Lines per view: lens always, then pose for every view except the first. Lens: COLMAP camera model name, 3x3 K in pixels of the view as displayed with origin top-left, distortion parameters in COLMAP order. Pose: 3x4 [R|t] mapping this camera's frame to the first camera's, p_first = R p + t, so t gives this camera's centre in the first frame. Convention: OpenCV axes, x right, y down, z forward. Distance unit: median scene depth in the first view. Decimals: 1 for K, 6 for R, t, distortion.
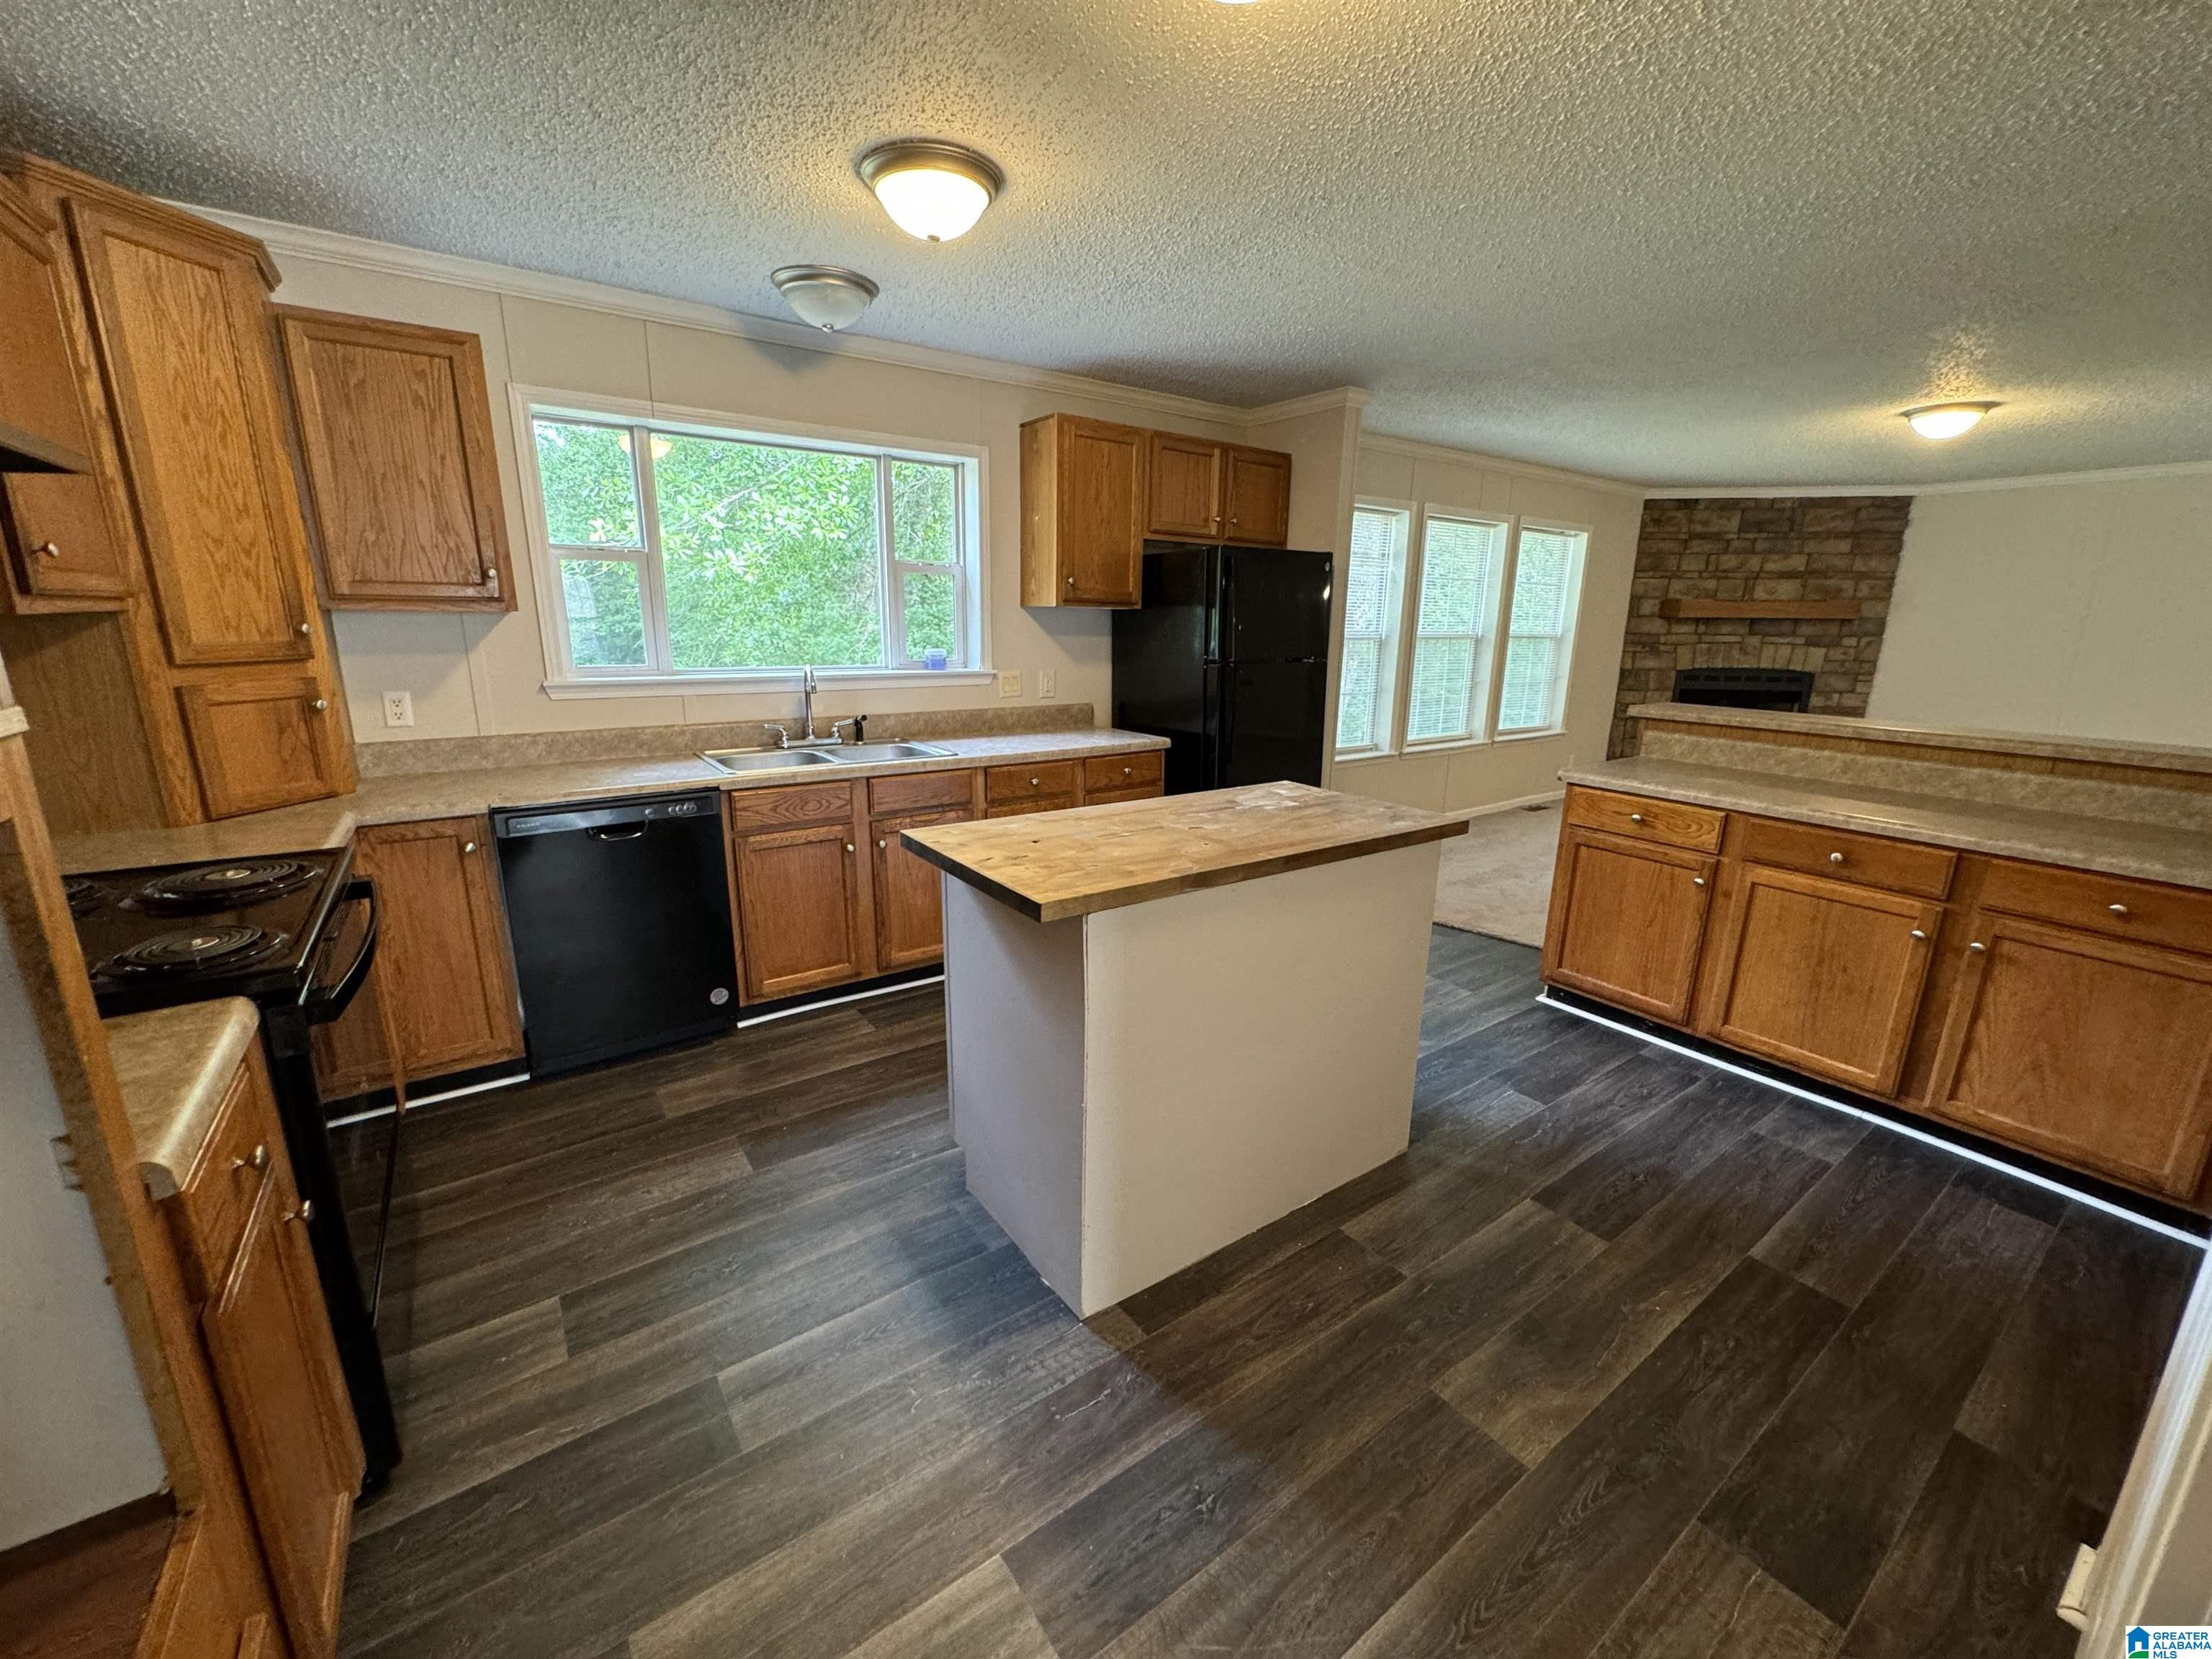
lens RADIAL K [[885.5, 0, 1096.8], [0, 885.5, 827.7], [0, 0, 1]] dist [-0.003904, -0.000287]
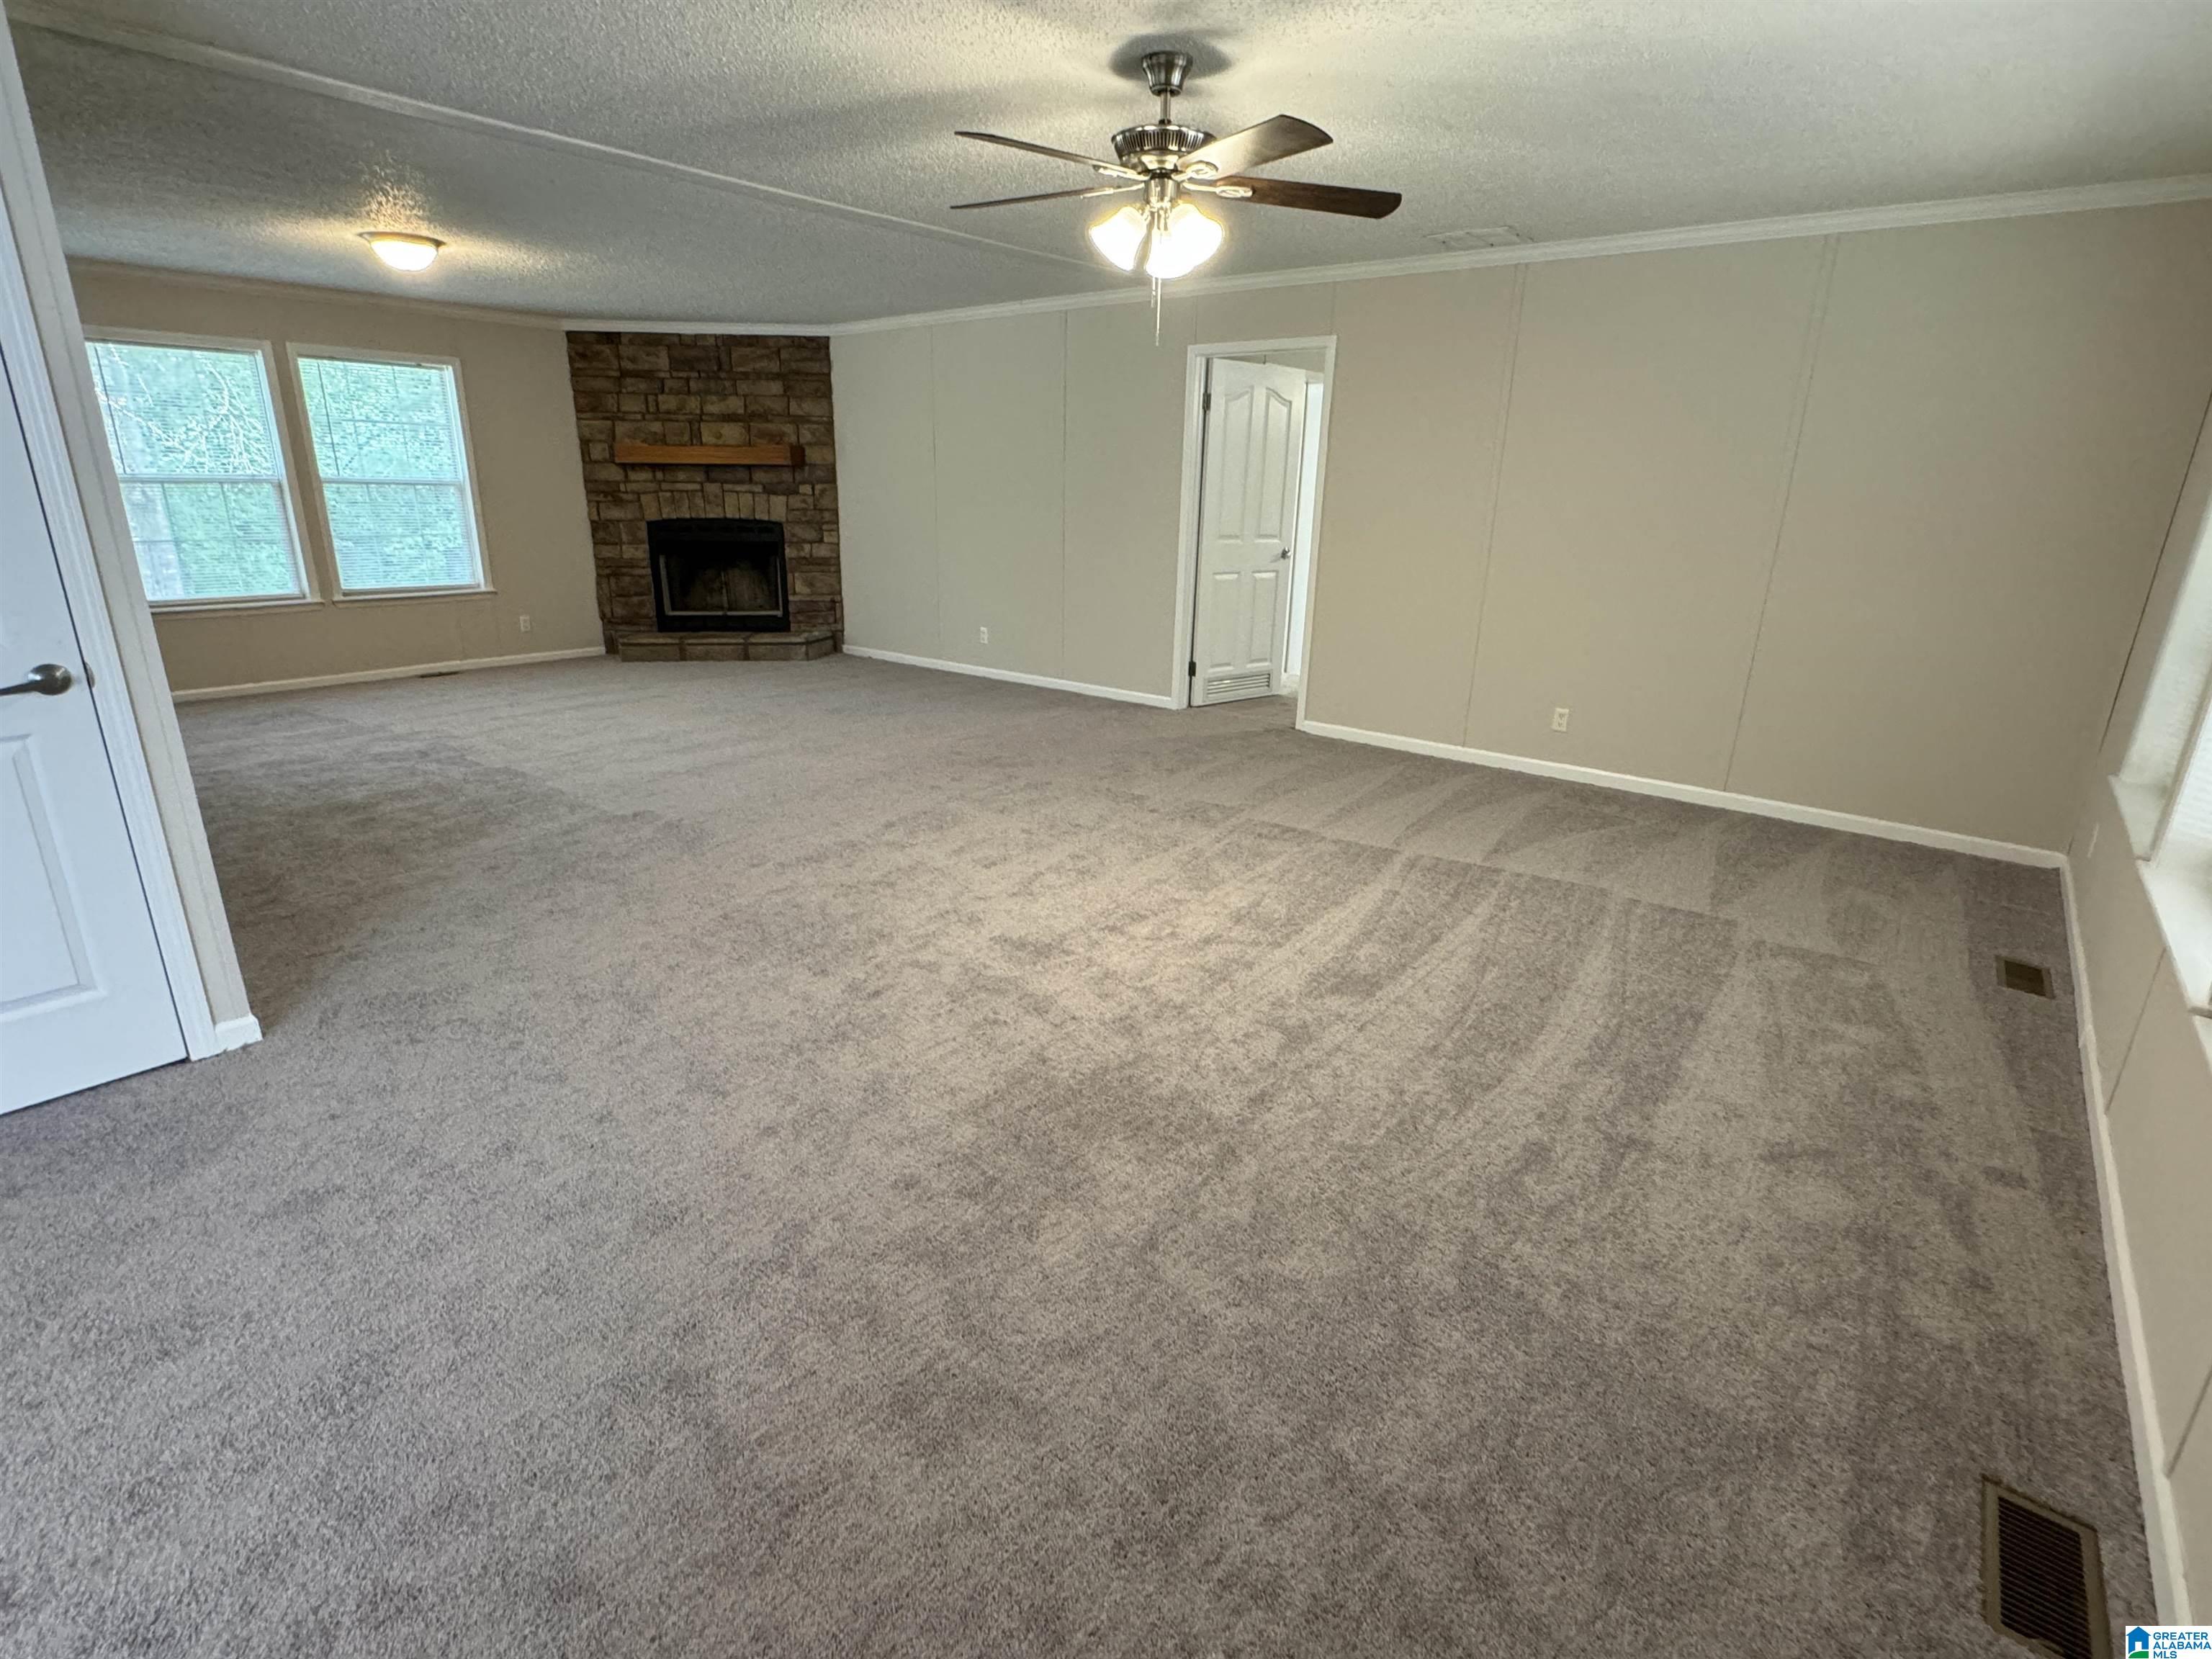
lens RADIAL K [[1077.0, 0, 1099.0], [0, 1077.0, 827.7], [0, 0, 1]] dist [-0.003938, -0.000612]
pose [[0.961252, -0.081795, 0.263255, 0.817801], [0.061668, 0.994569, 0.083844, 0.081258], [-0.268684, -0.064361, 0.961076, -0.253099]]
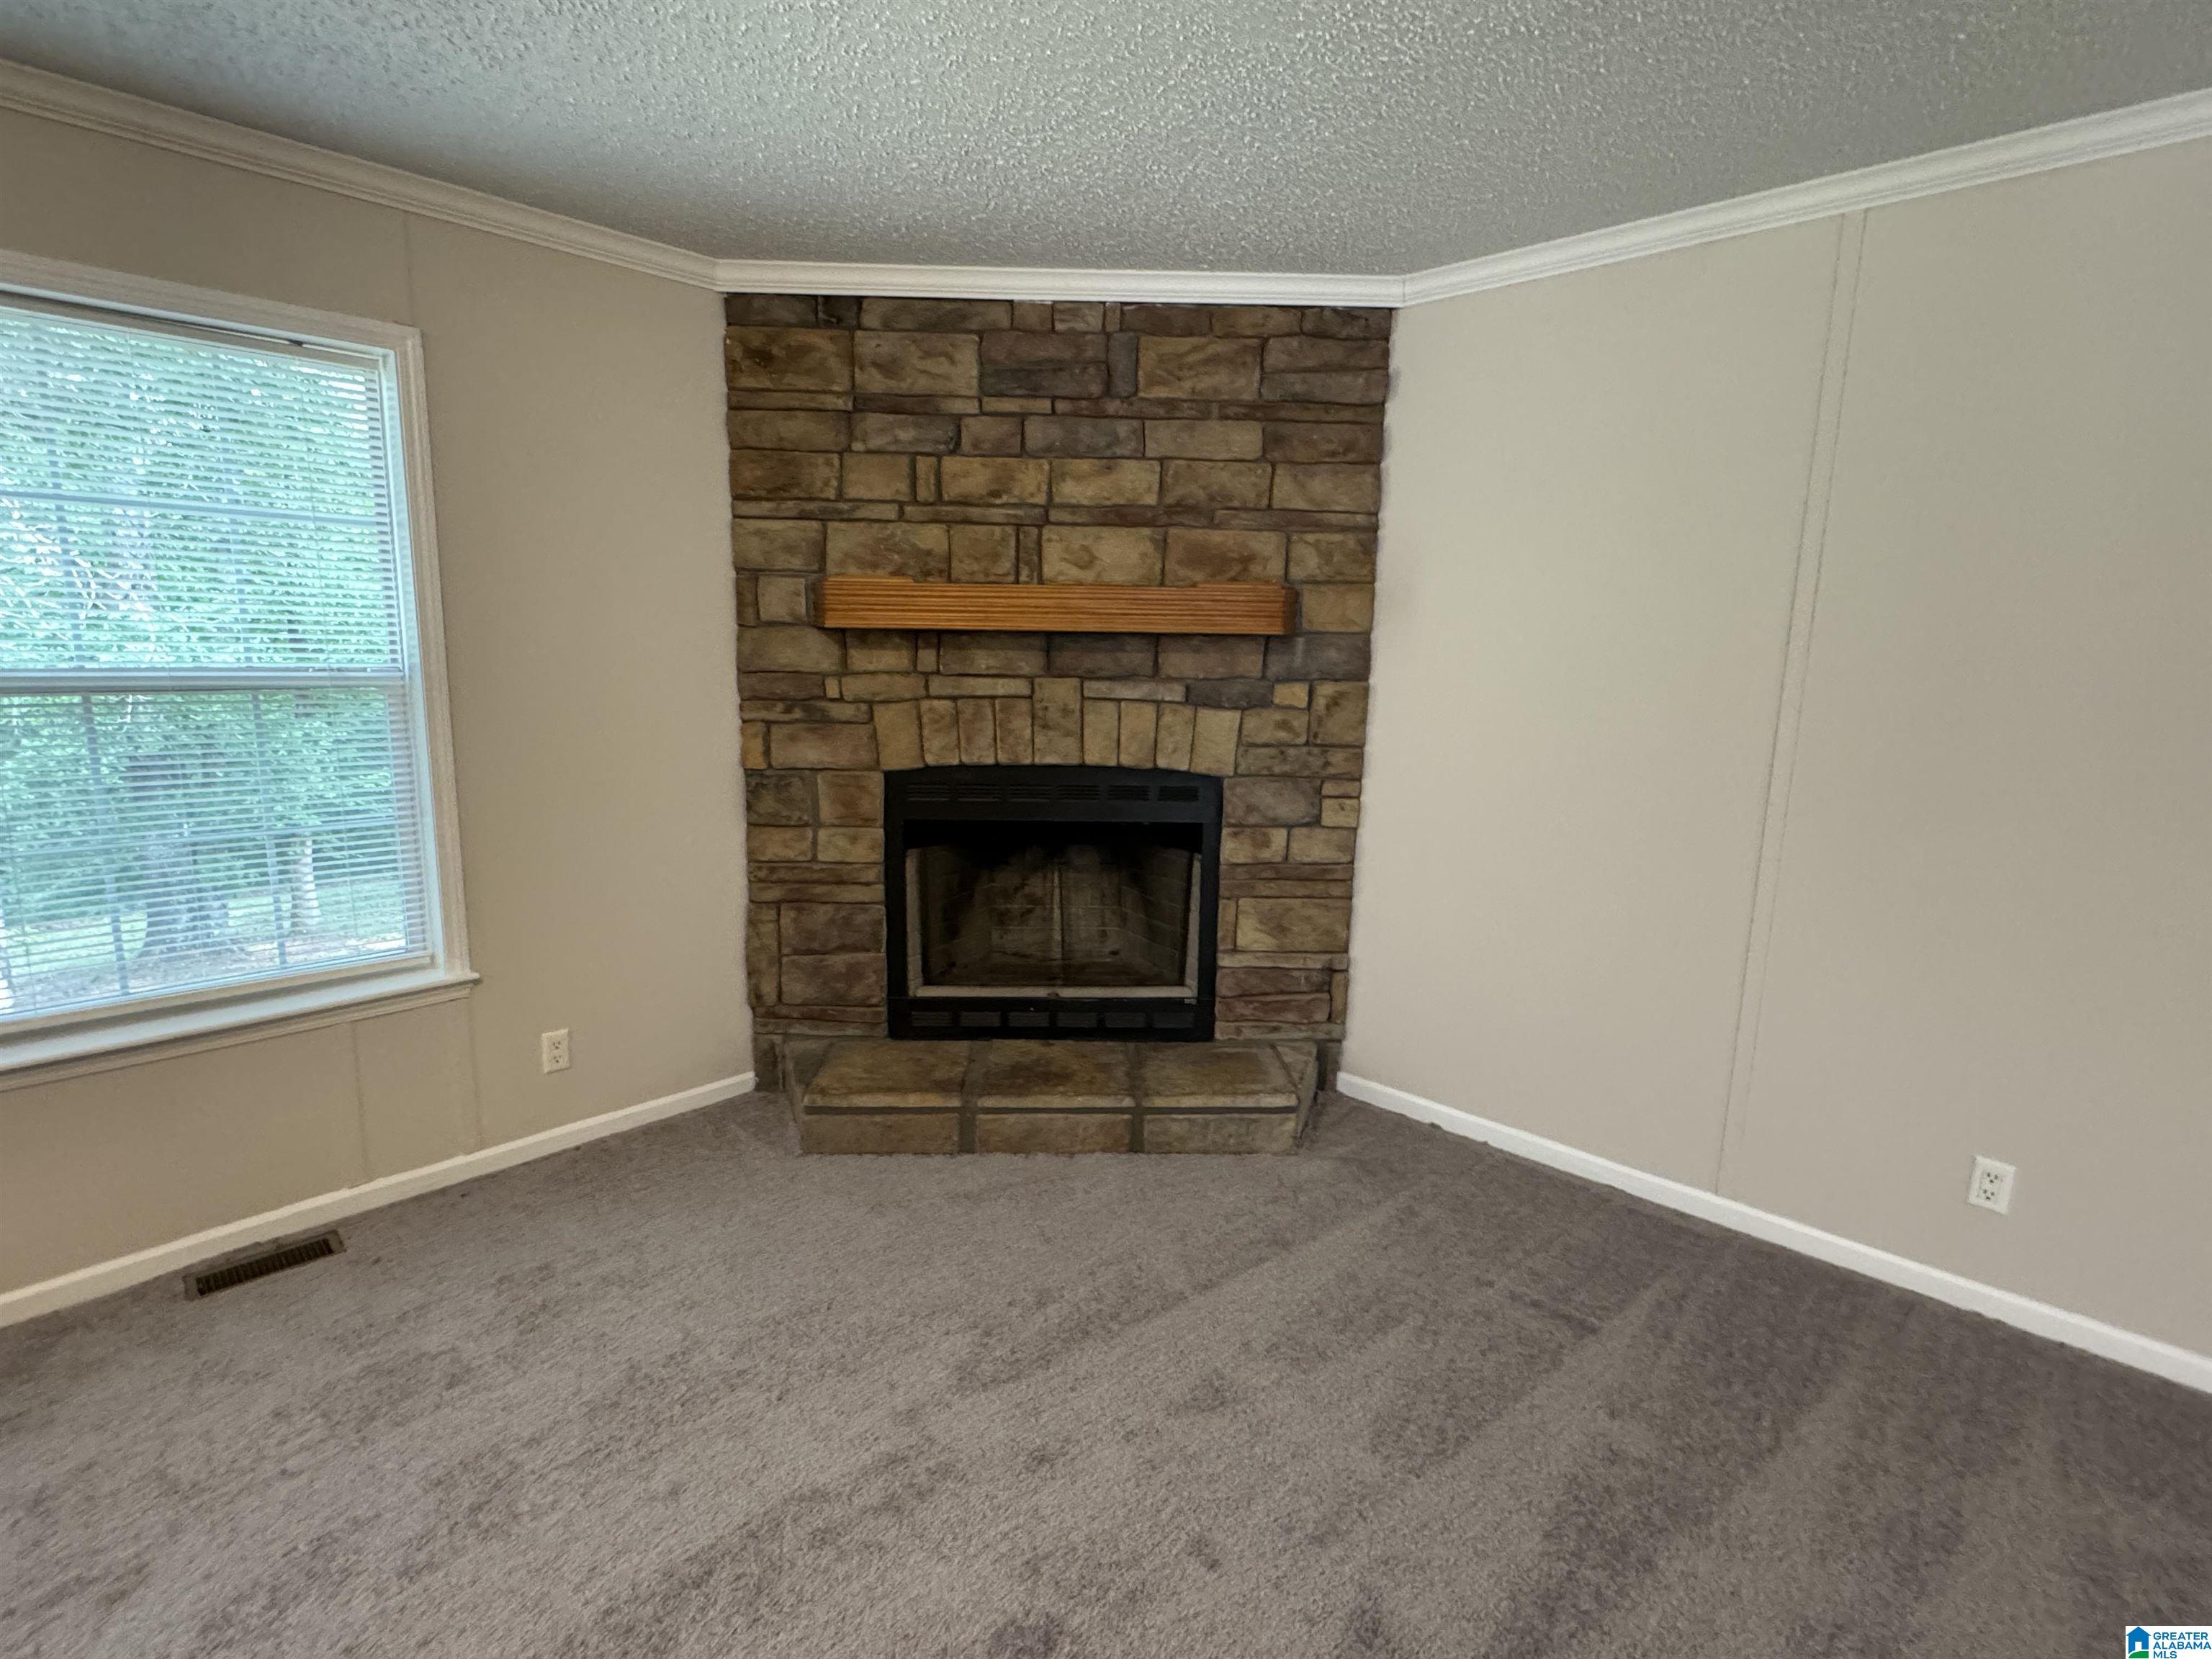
lens RADIAL K [[1077.0, 0, 1103.3], [0, 1077.0, 829.7], [0, 0, 1]] dist [-0.003938, -0.000612]
pose [[0.979752, -0.027402, 0.198330, 0.678762], [0.039036, 0.997723, -0.054992, -0.130585], [-0.196371, 0.061620, 0.978591, 0.566729]]
